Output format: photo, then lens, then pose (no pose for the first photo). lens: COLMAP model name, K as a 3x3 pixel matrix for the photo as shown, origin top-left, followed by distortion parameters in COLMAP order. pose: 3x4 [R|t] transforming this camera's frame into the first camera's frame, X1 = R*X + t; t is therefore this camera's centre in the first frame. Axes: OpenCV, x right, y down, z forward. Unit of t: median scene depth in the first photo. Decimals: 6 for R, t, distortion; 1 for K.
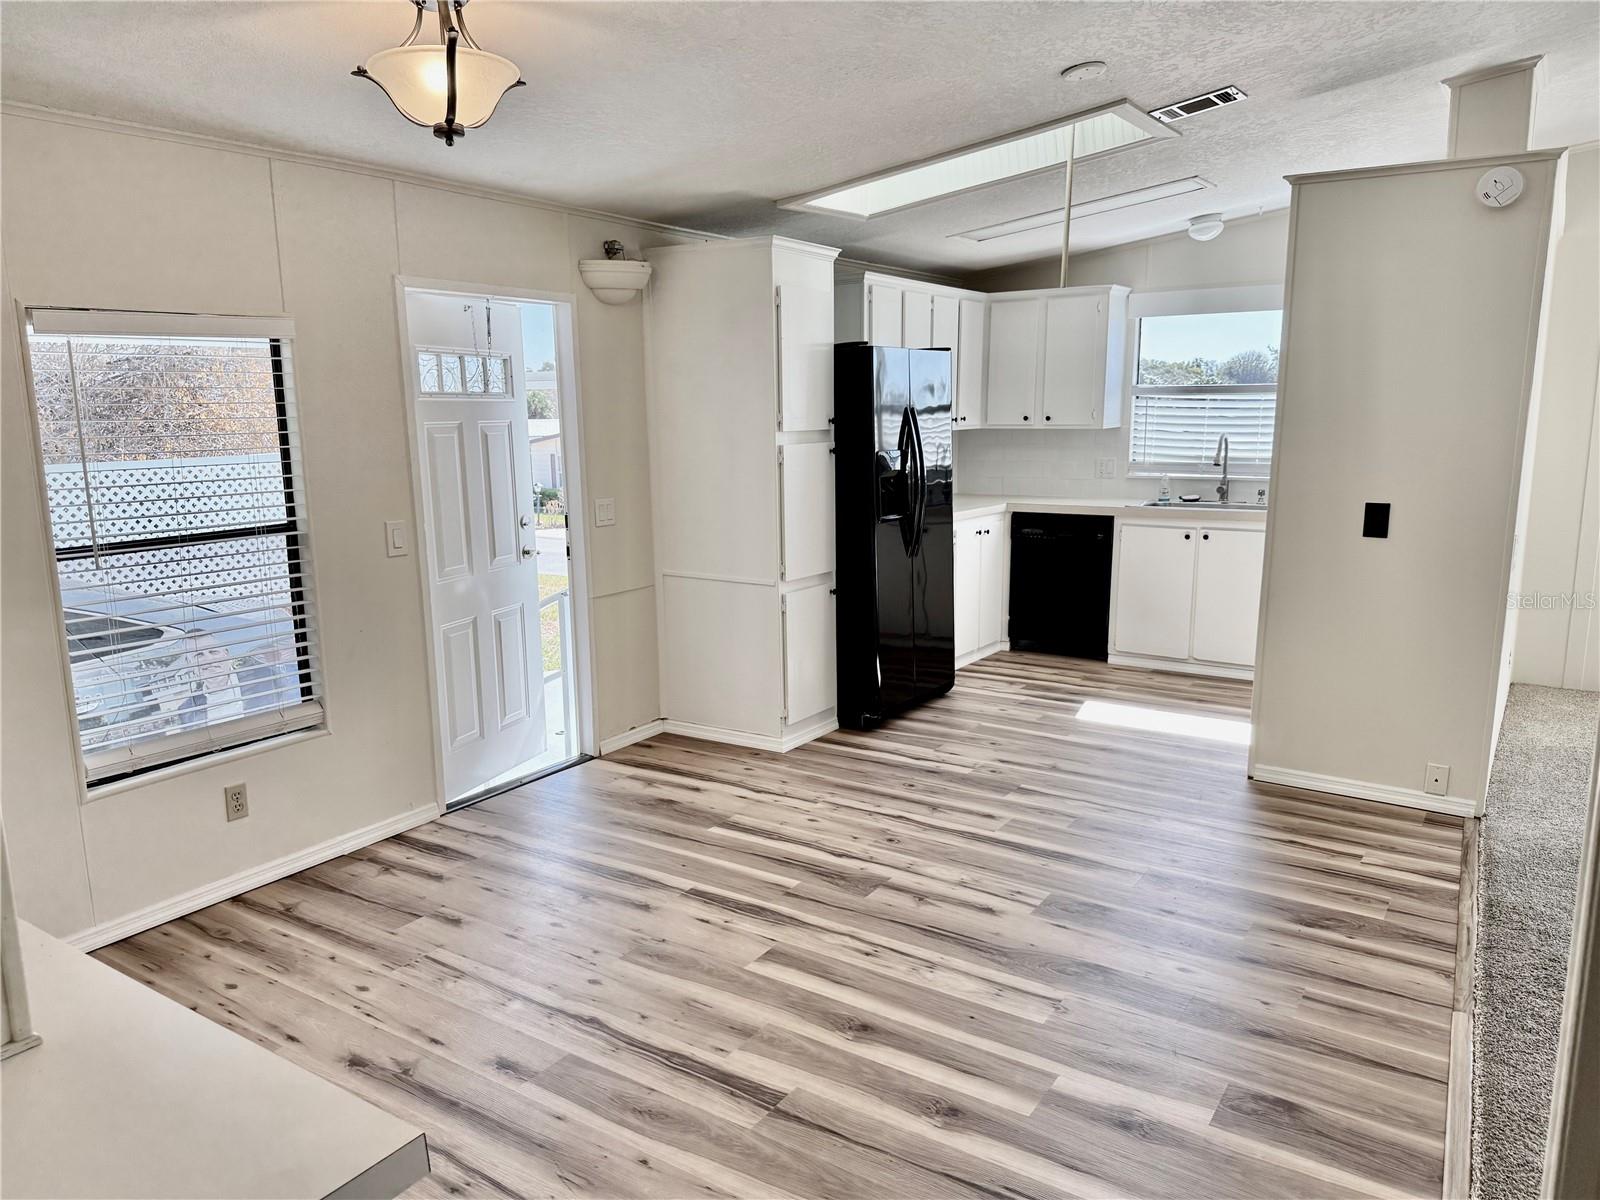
lens RADIAL K [[1128.8, 0, 798.3], [0, 1128.8, 598.4], [0, 0, 1]] dist [0.157668, -0.202344]
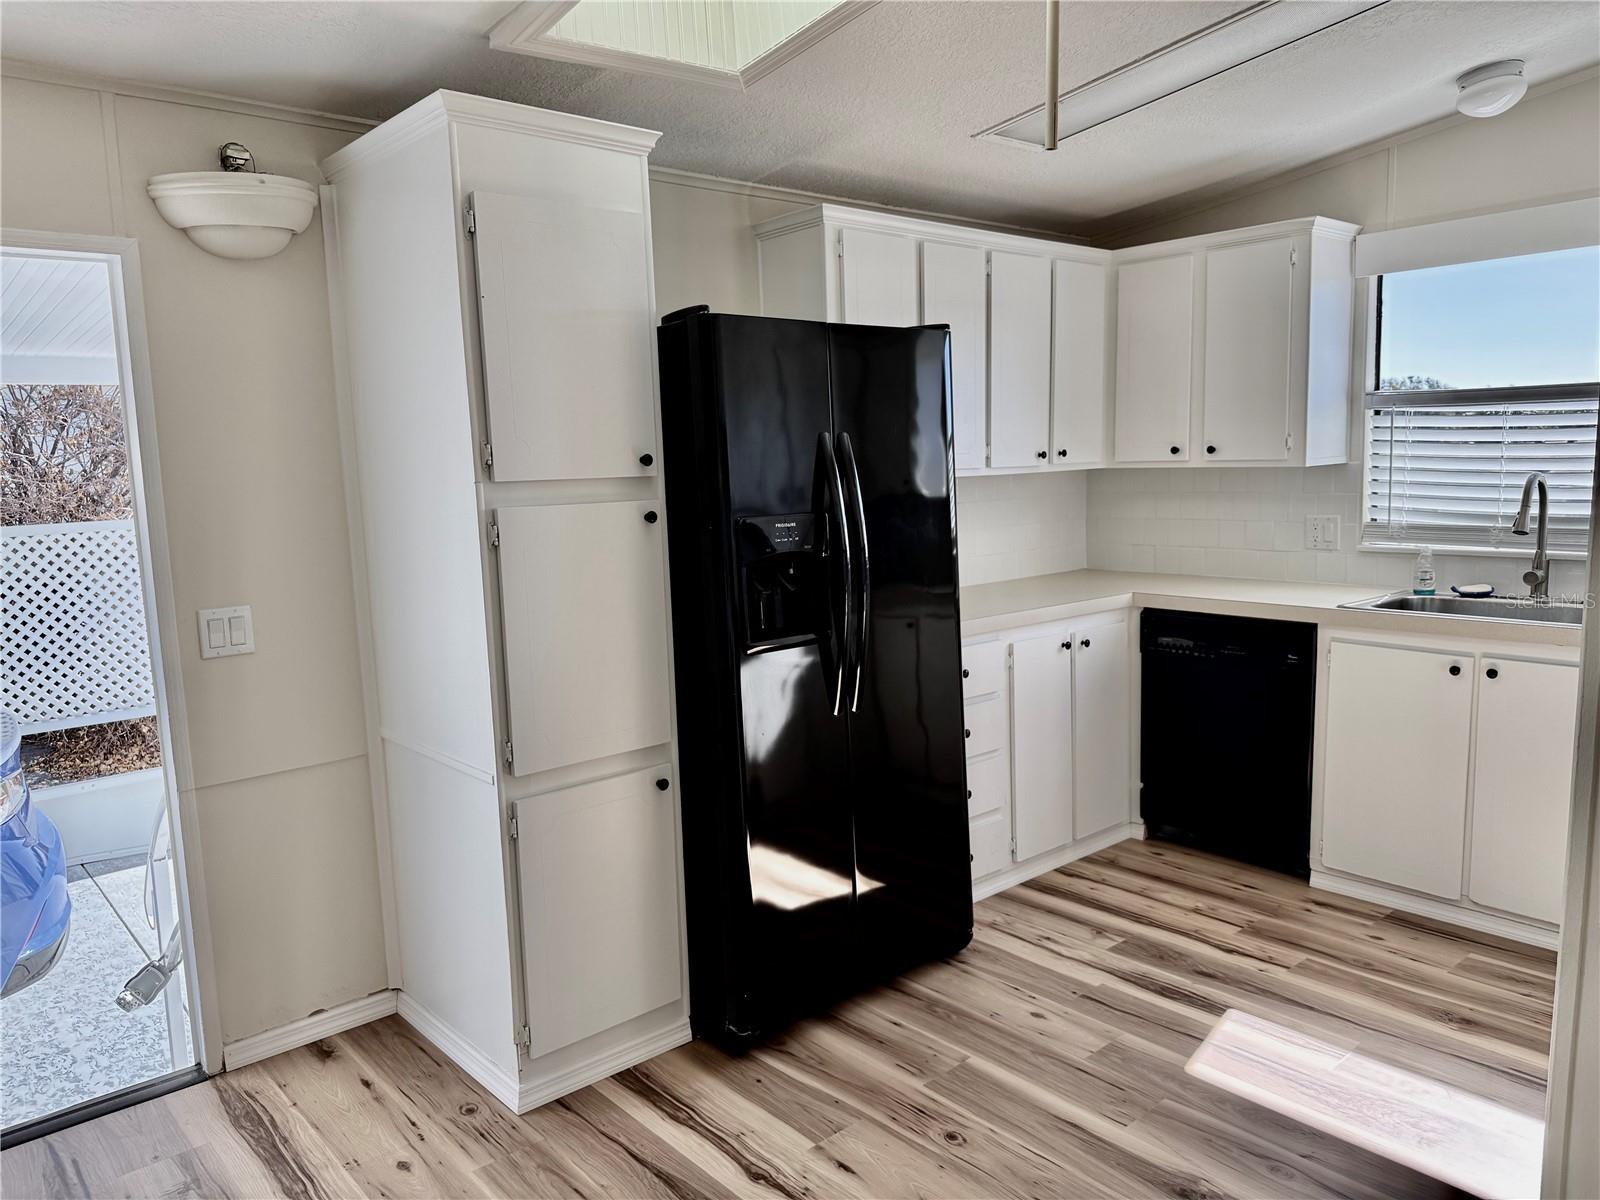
lens RADIAL K [[1134.4, 0, 803.0], [0, 1134.4, 595.5], [0, 0, 1]] dist [0.101635, -0.169091]
pose [[0.965973, 0.012408, -0.258344, 0.239123], [-0.022598, 0.999078, -0.036513, -0.079229], [0.257653, 0.041108, 0.965363, 0.529832]]
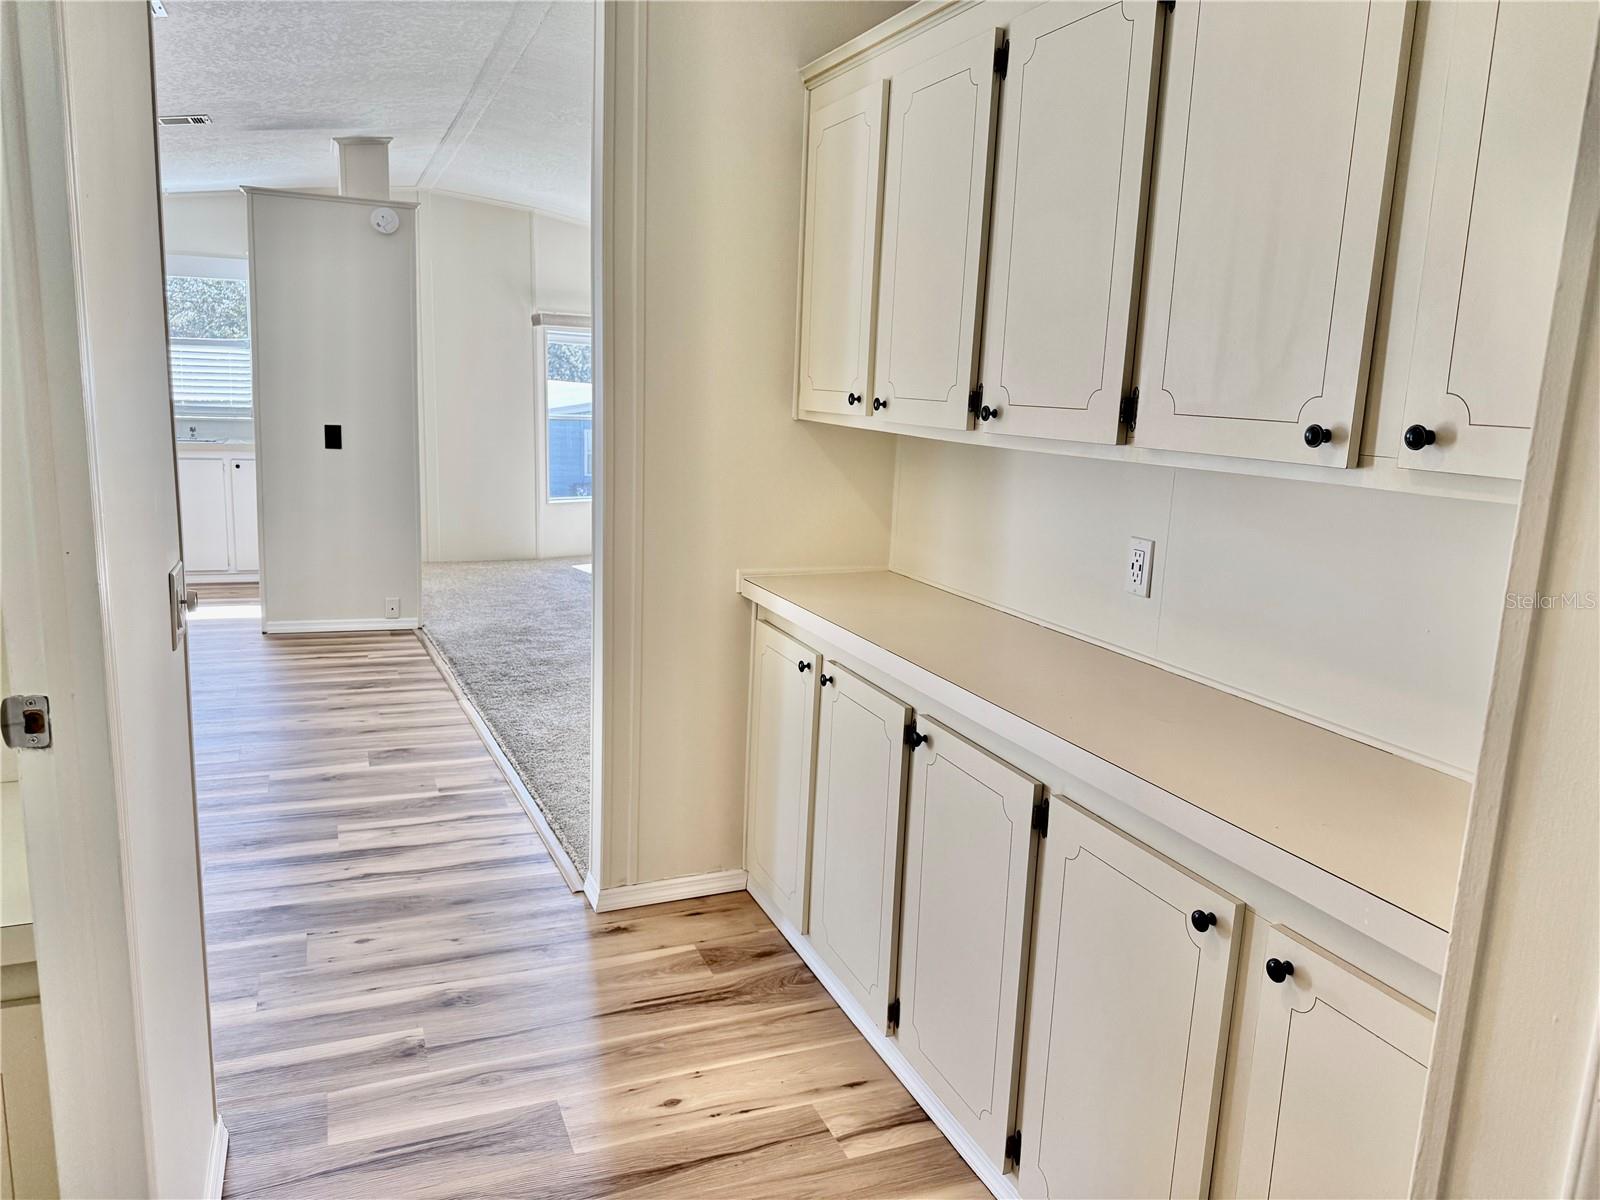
lens RADIAL K [[1115.8, 0, 861.7], [0, 1115.8, 615.0], [0, 0, 1]] dist [0.043188, -0.109404]
pose [[0.514145, -0.135280, 0.846968, -0.327209], [0.094433, 0.990408, 0.100866, 0.064067], [-0.852489, 0.028122, 0.521988, -0.252899]]
